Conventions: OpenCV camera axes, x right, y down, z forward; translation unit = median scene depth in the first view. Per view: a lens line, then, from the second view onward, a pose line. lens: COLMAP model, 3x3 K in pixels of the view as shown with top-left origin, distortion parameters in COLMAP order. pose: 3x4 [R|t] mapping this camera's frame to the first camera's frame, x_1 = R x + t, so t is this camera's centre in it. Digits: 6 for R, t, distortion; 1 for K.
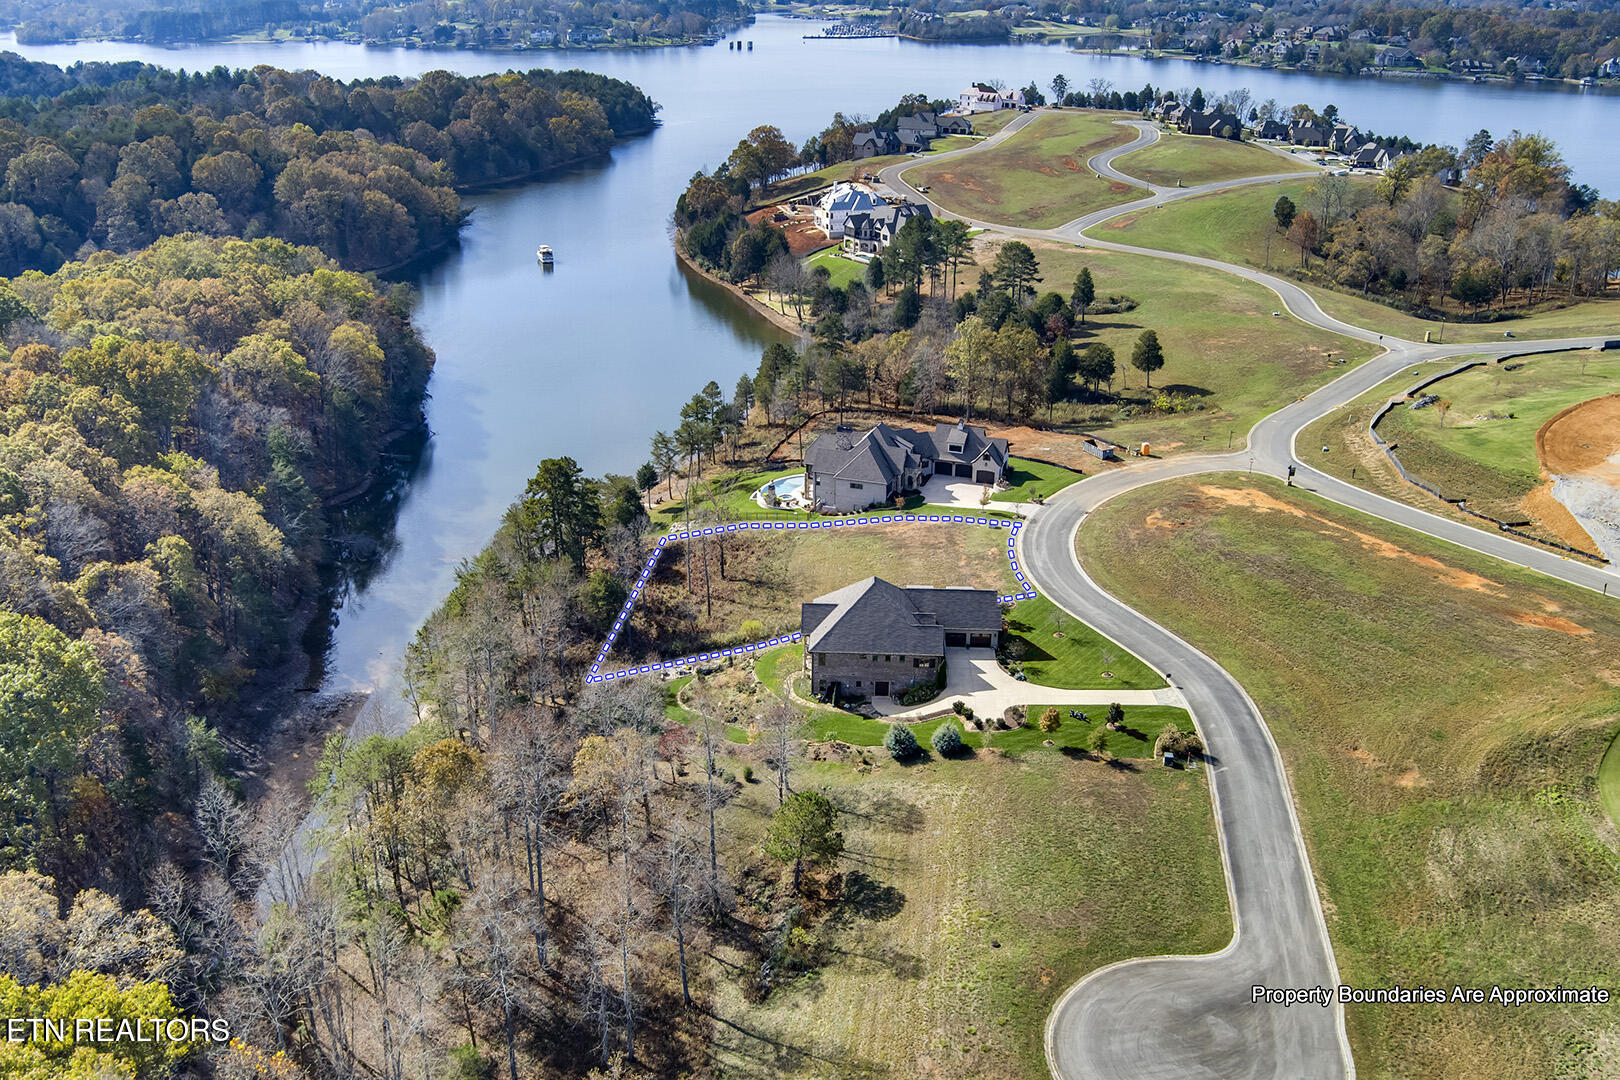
lens RADIAL K [[1463.2, 0, 756.8], [0, 1463.2, 540.9], [0, 0, 1]] dist [-0.081815, 0.033954]
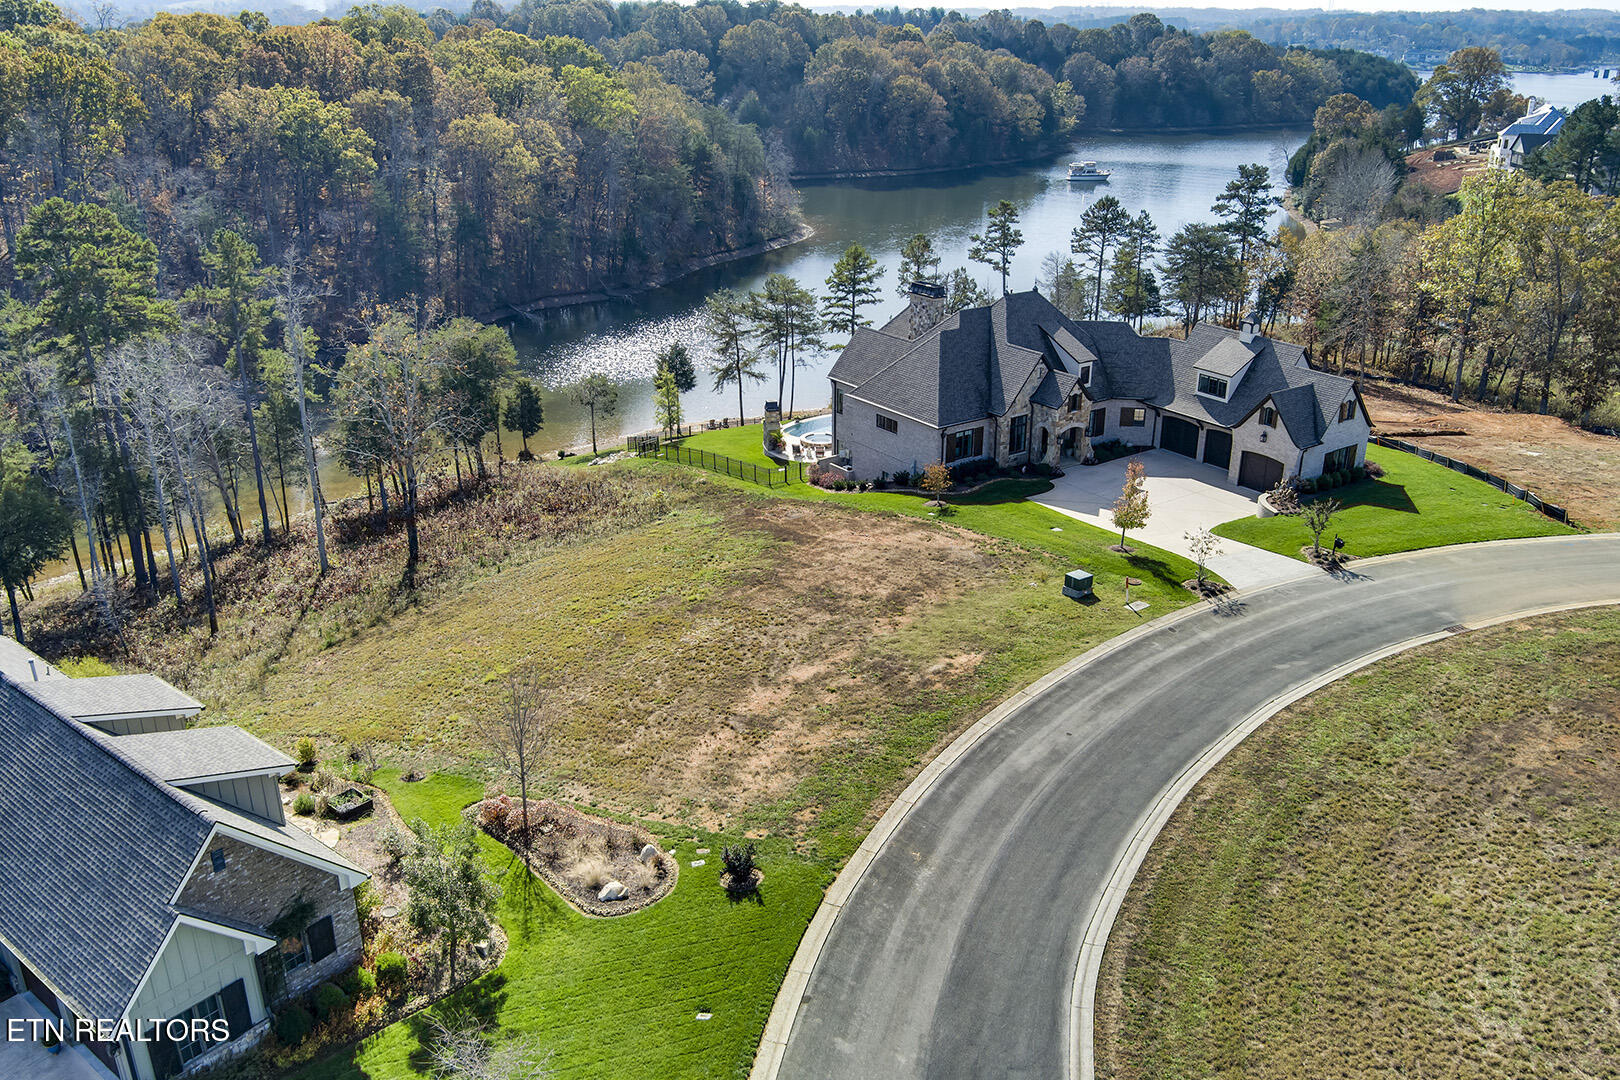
lens RADIAL K [[1310.7, 0, 810.0], [0, 1310.7, 540.0], [0, 0, 1]] dist [-0.067718, 0.012311]
pose [[0.832917, 0.212356, -0.511032, 0.148763], [-0.216878, 0.974834, 0.051602, -0.013162], [0.509129, 0.067852, 0.858012, 0.434899]]
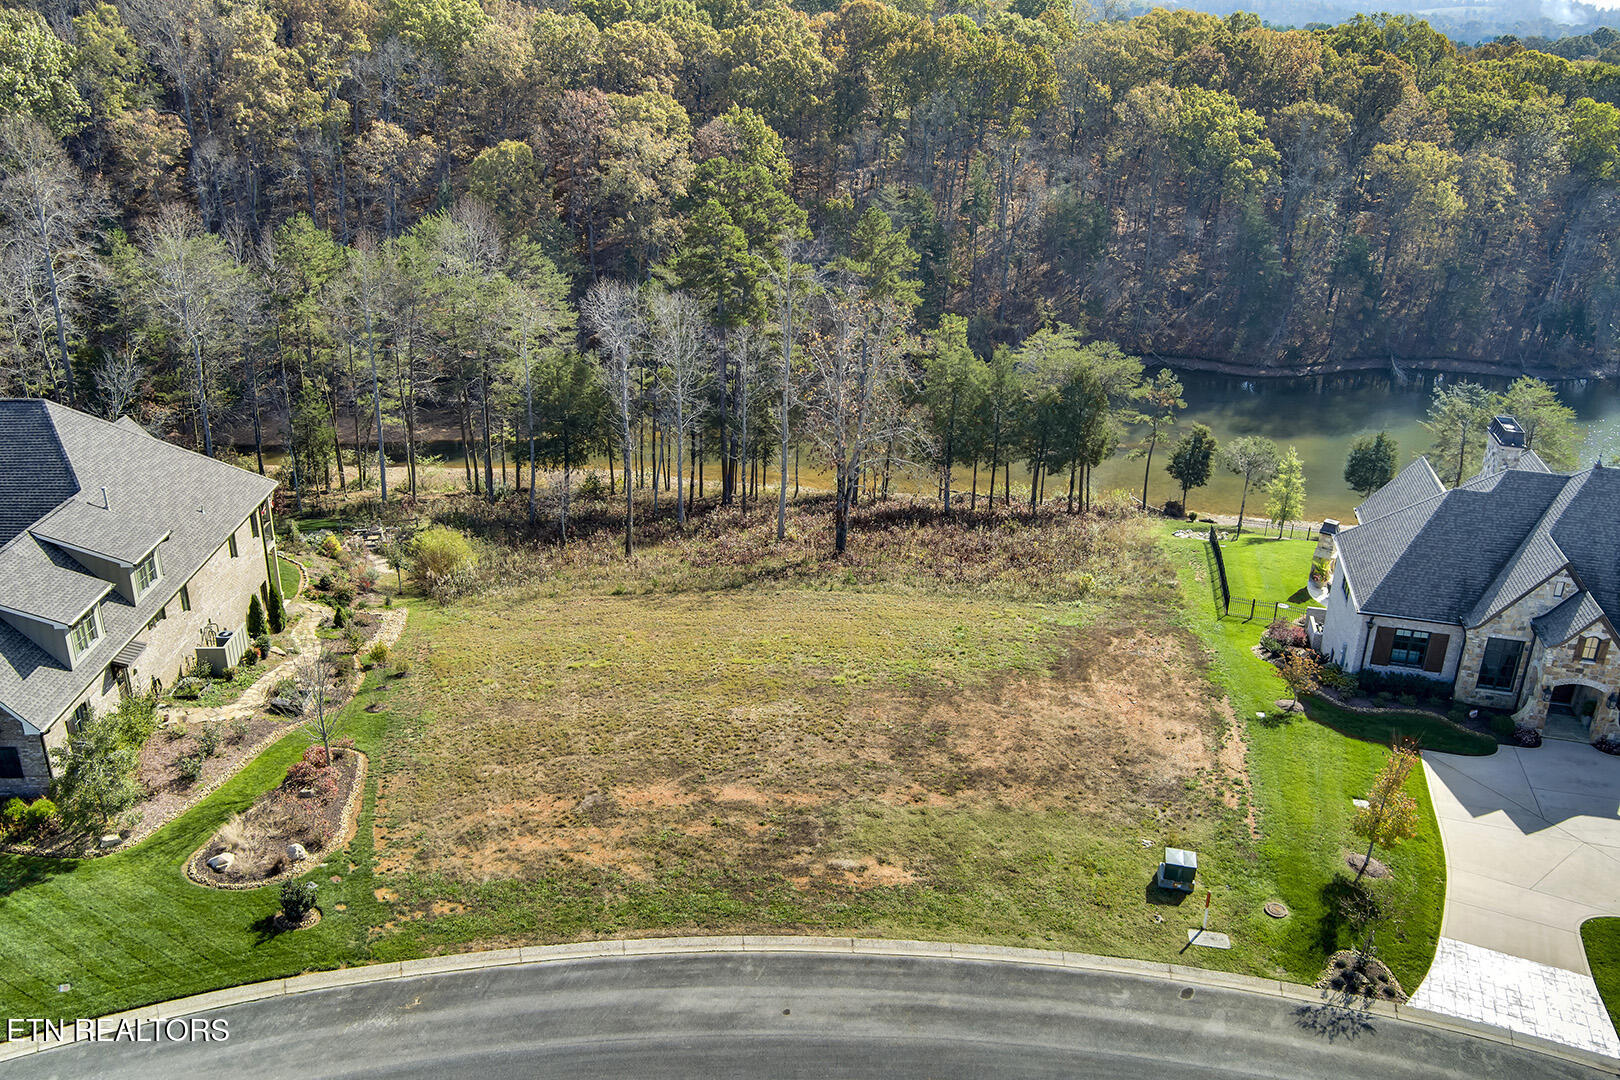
lens RADIAL K [[1310.7, 0, 810.0], [0, 1310.7, 540.0], [0, 0, 1]] dist [-0.067718, 0.012311]
pose [[0.115382, 0.386254, -0.915147, 0.180841], [-0.403633, 0.860041, 0.312106, -0.052269], [0.907616, 0.333372, 0.255138, 0.525198]]
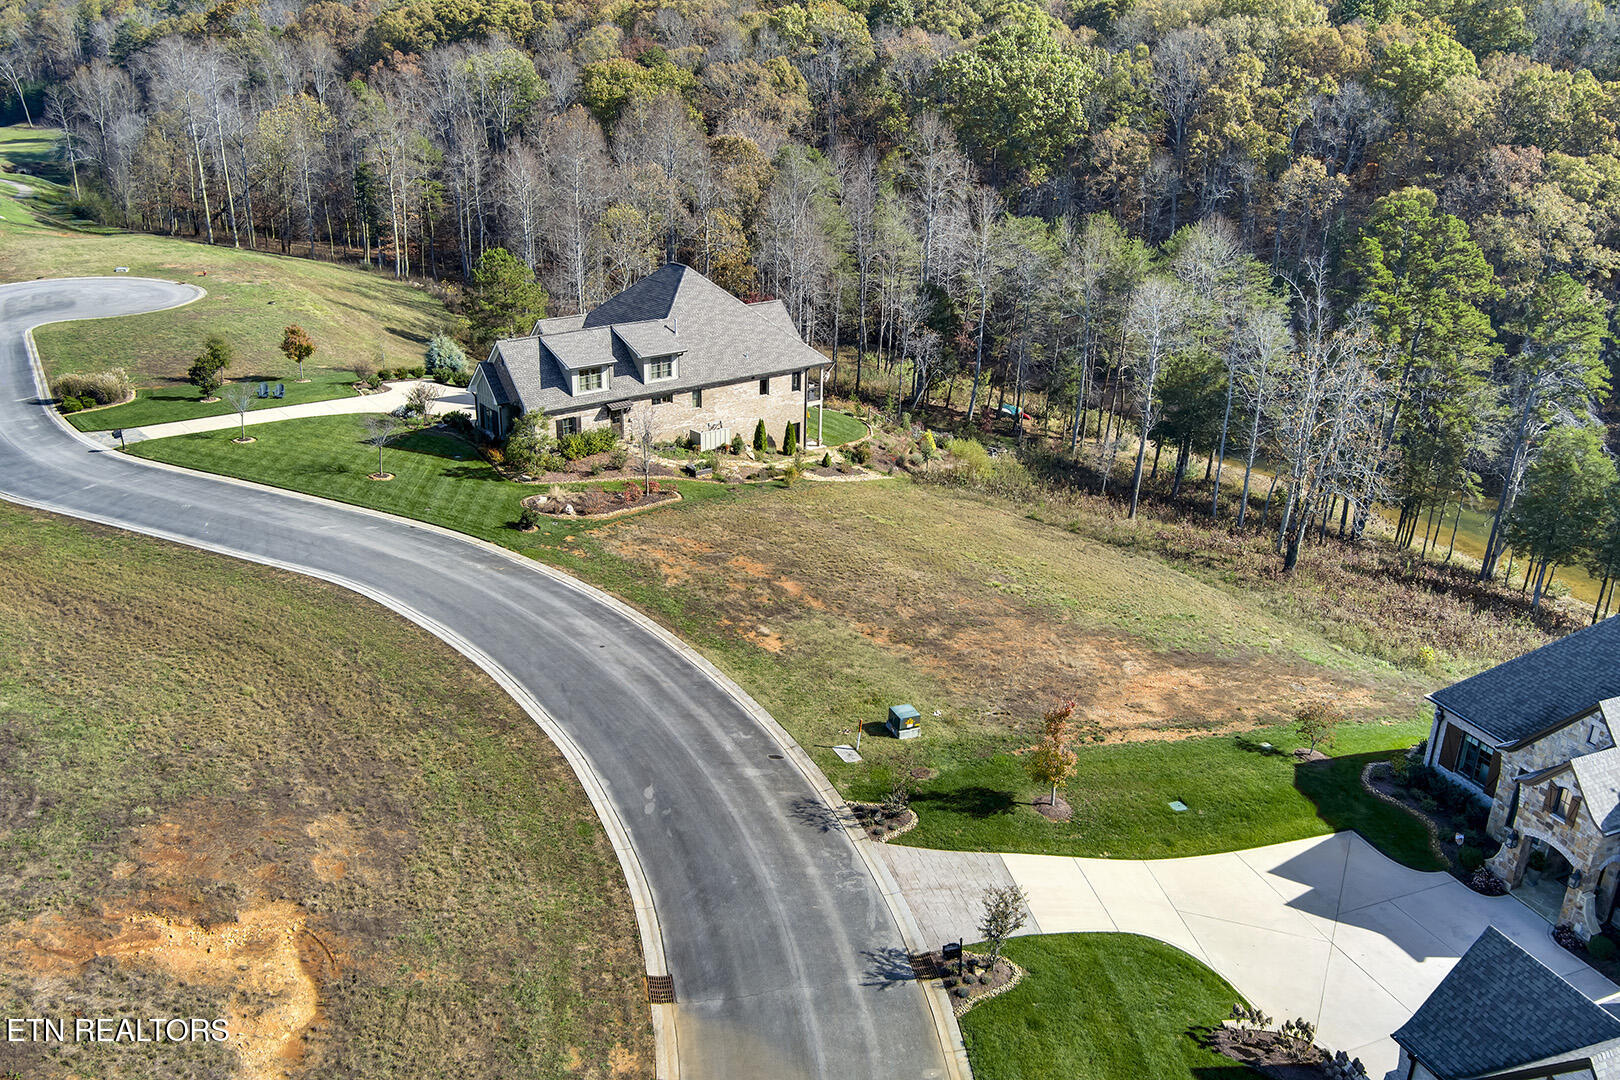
lens RADIAL K [[1310.7, 0, 810.0], [0, 1310.7, 540.0], [0, 0, 1]] dist [-0.067718, 0.012311]
pose [[-0.735840, 0.238247, -0.633859, 0.182760], [-0.274973, 0.750282, 0.601221, -0.098828], [0.618812, 0.616697, -0.486576, 0.638289]]
